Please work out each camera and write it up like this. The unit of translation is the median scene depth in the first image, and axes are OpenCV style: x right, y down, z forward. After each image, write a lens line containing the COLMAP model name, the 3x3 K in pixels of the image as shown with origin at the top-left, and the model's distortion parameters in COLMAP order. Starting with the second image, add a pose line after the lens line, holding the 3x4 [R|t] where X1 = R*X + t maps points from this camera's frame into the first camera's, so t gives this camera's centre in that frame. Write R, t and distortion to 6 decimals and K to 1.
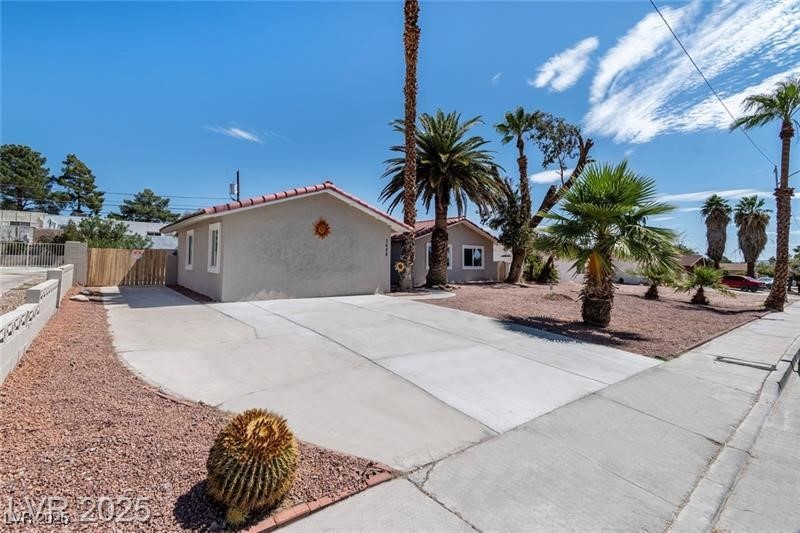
lens RADIAL K [[356.4, 0, 400.0], [0, 356.4, 266.5], [0, 0, 1]] dist [-0.002676, -0.000711]
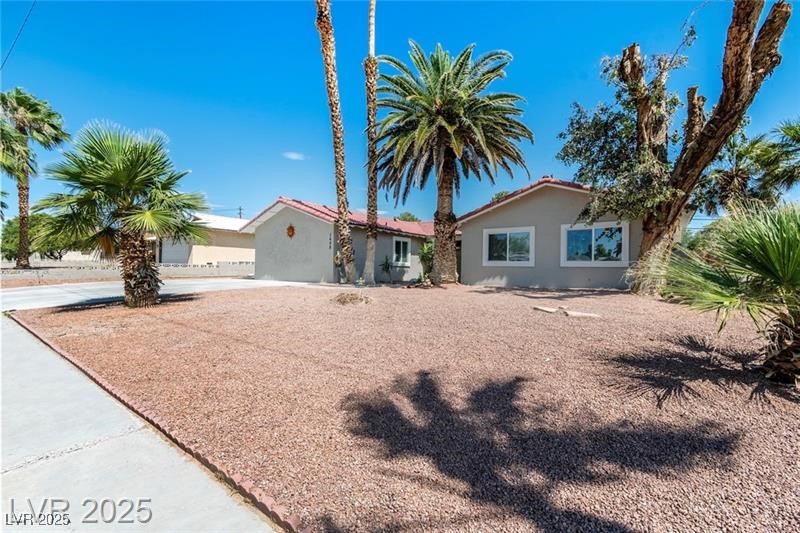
lens RADIAL K [[356.4, 0, 400.0], [0, 356.4, 266.5], [0, 0, 1]] dist [-0.002676, -0.000711]
pose [[0.265675, 0.012975, -0.963975, 0.859372], [-0.010088, 0.999892, 0.010679, 0.005890], [0.964010, 0.006888, 0.265778, 0.745914]]
